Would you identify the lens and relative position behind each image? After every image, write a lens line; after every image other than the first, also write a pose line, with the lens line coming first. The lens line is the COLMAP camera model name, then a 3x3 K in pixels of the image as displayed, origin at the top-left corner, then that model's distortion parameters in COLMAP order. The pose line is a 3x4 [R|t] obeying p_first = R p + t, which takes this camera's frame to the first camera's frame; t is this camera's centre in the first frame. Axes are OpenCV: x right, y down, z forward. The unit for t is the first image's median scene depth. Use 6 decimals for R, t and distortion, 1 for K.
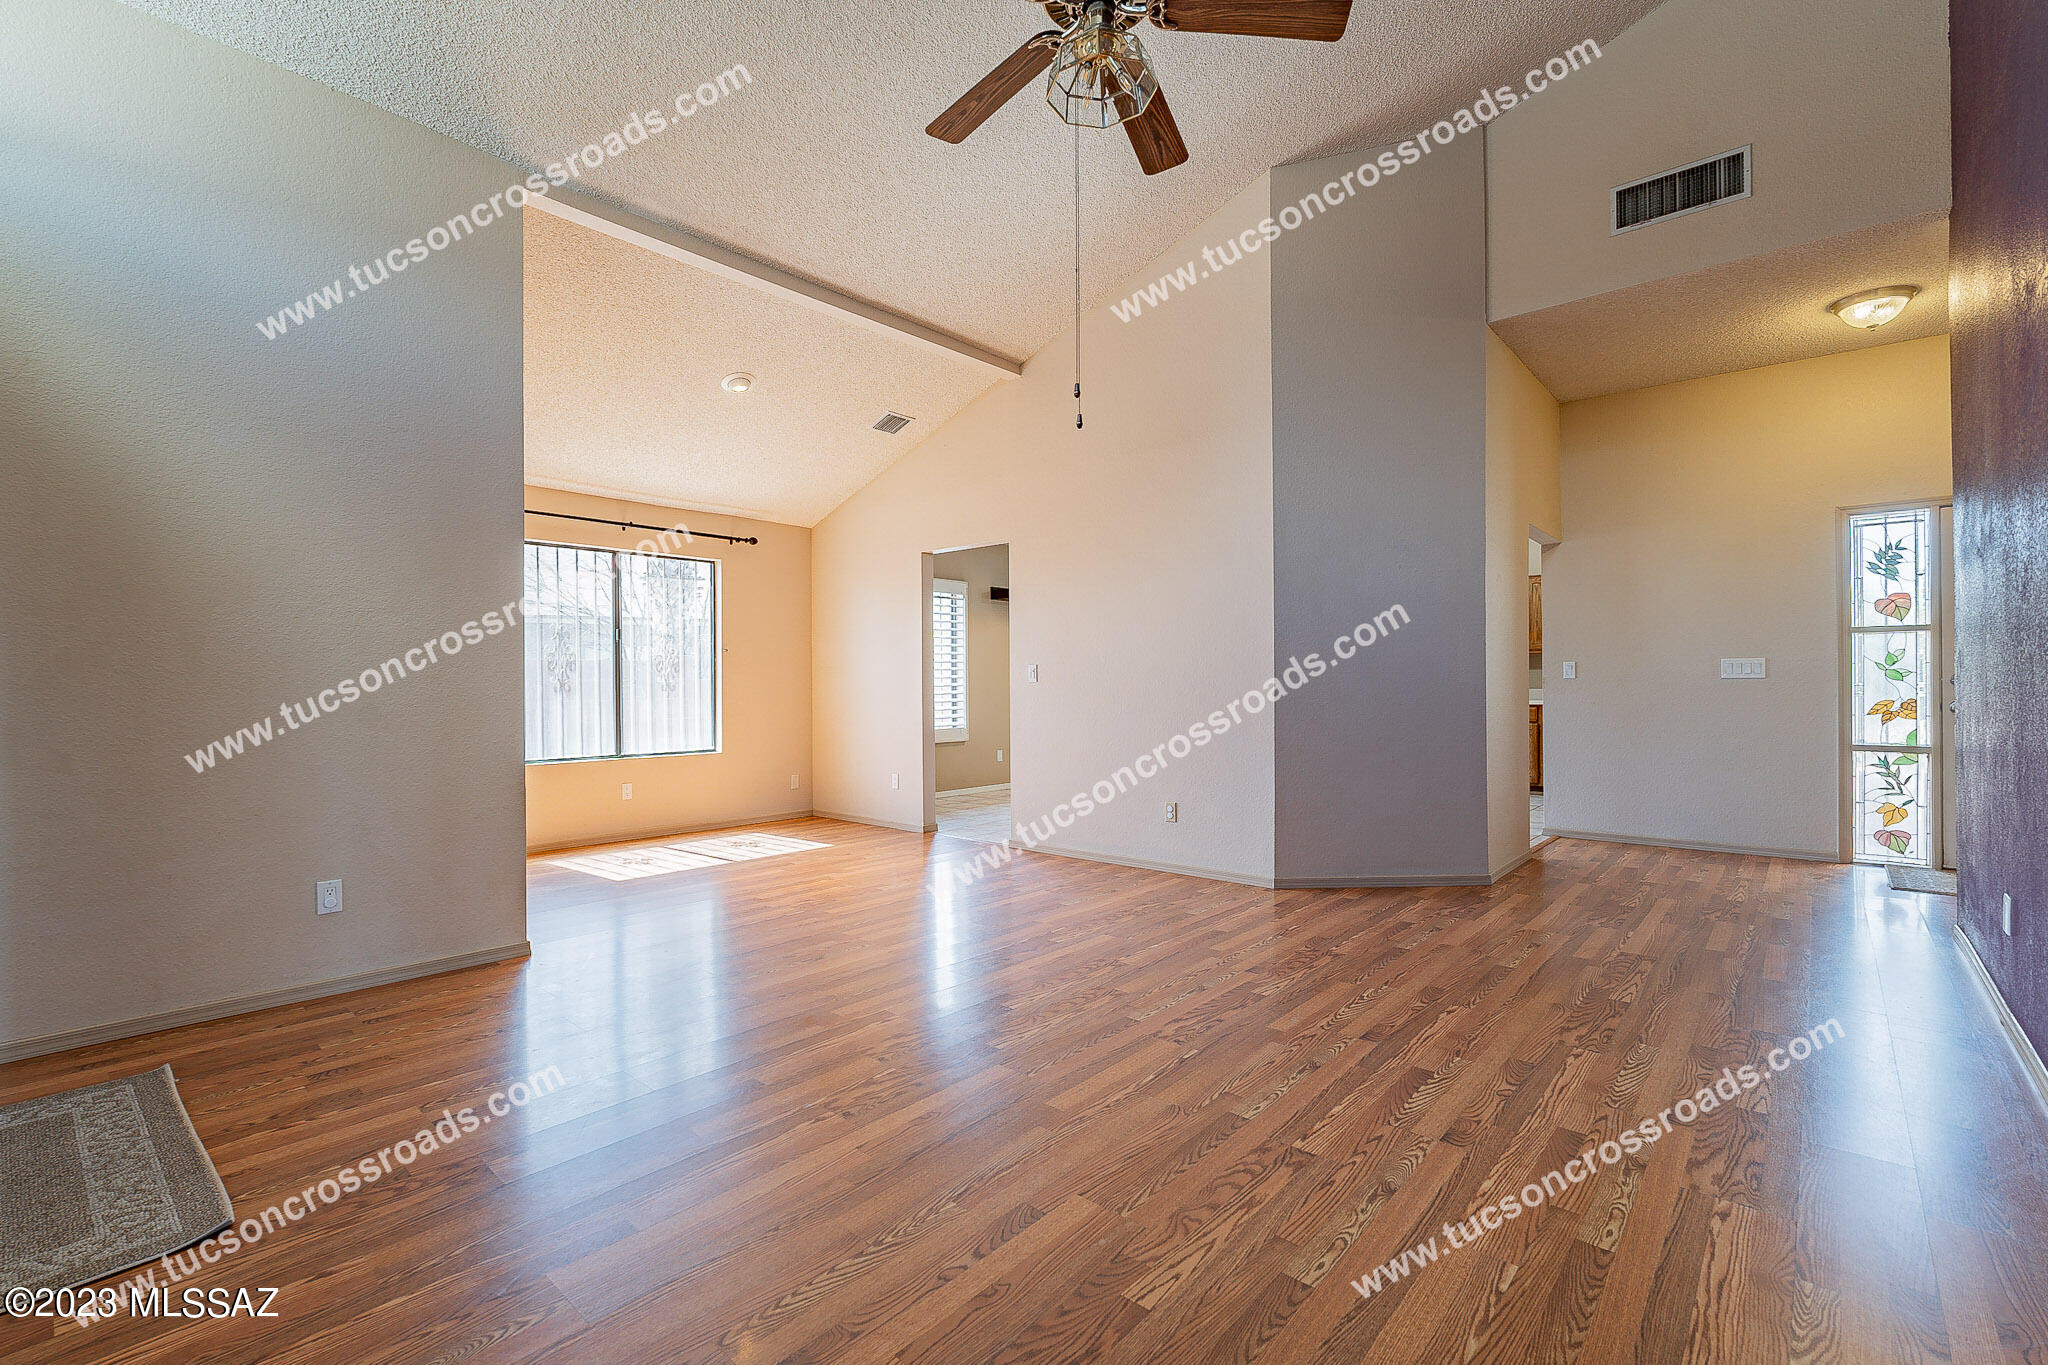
lens RADIAL K [[900.8, 0, 991.4], [0, 900.8, 673.8], [0, 0, 1]] dist [-0.009909, 0.001875]
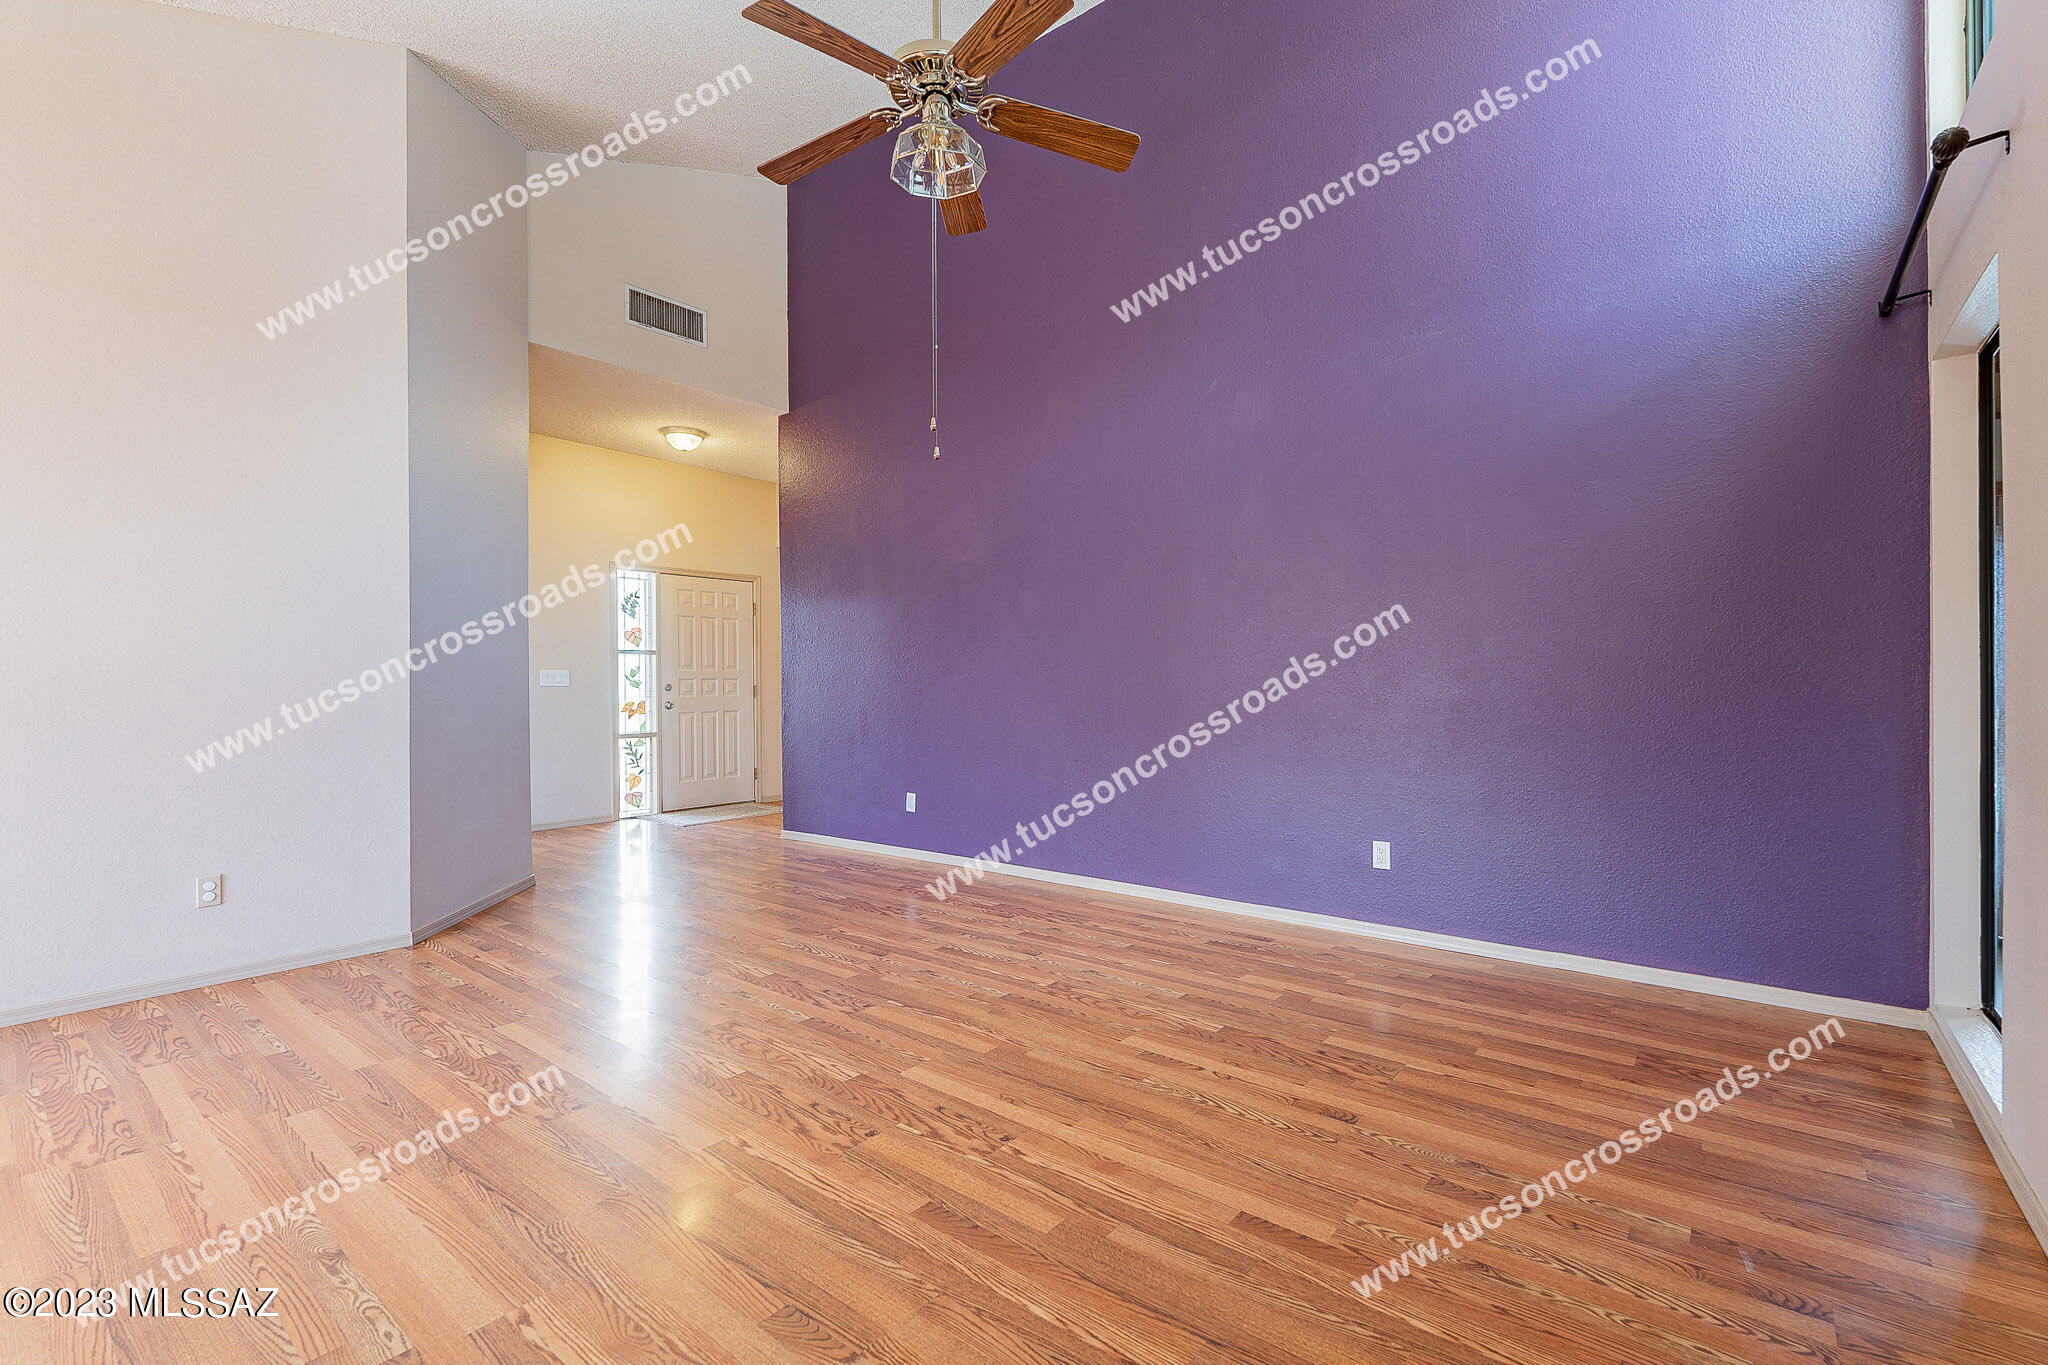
lens RADIAL K [[900.8, 0, 1058.7], [0, 900.8, 672.6], [0, 0, 1]] dist [-0.009909, 0.001875]
pose [[-0.091002, 0.018323, 0.995682, -0.790276], [-0.005060, 0.999809, -0.018861, 0.010589], [-0.995838, -0.006754, -0.090892, 0.729033]]
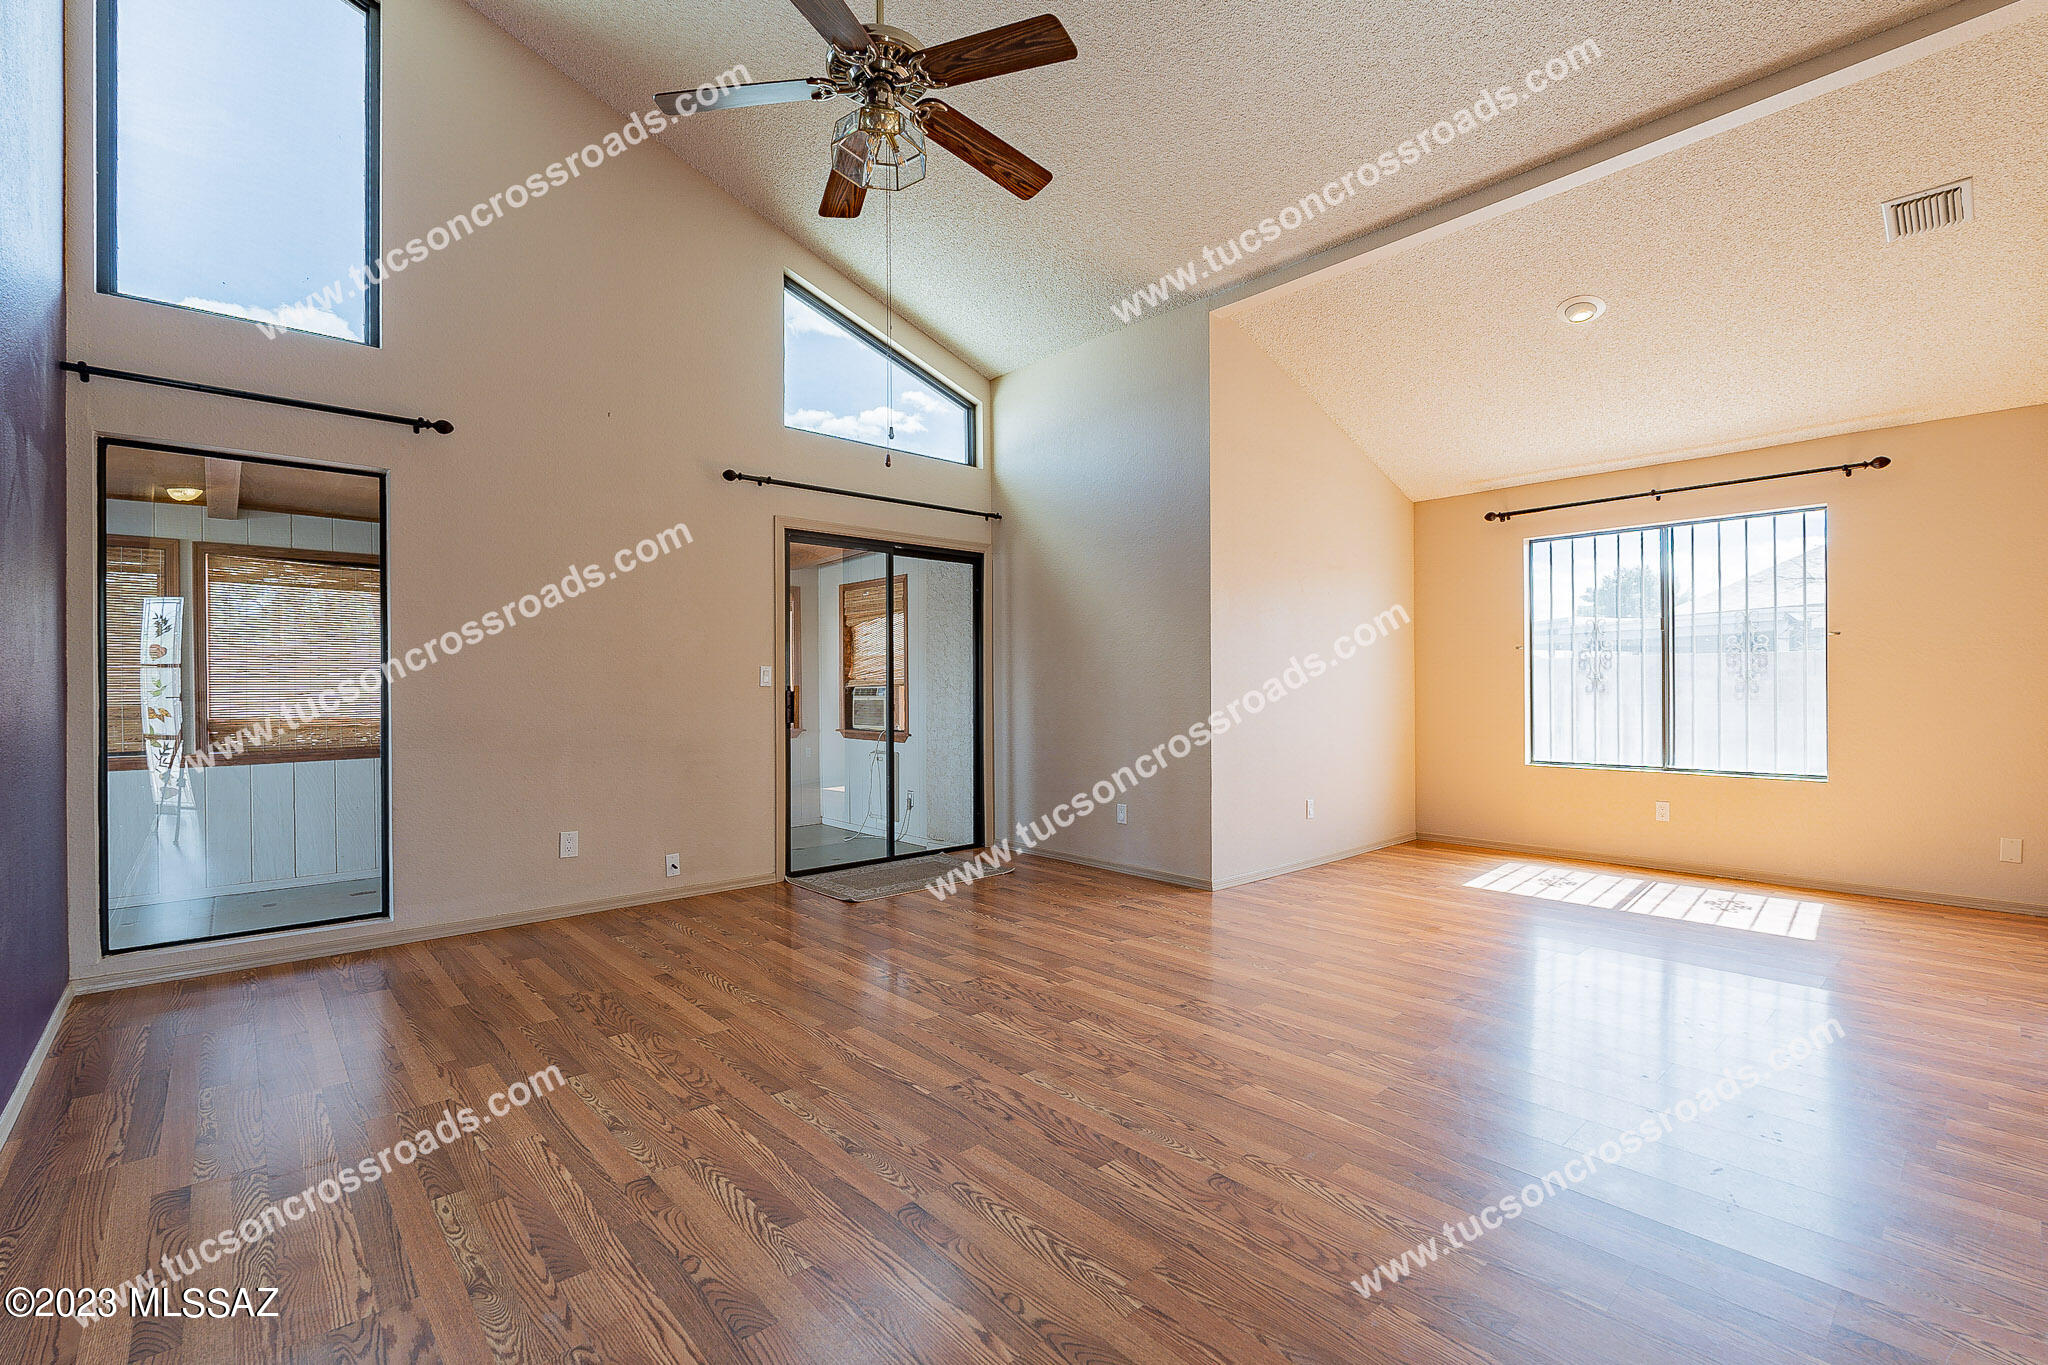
lens RADIAL K [[900.8, 0, 1049.9], [0, 900.8, 663.4], [0, 0, 1]] dist [-0.009909, 0.001875]
pose [[-0.075475, -0.022157, -0.996902, 0.931112], [0.016247, 0.999593, -0.023447, 0.006136], [0.997015, -0.017966, -0.075084, 0.983095]]
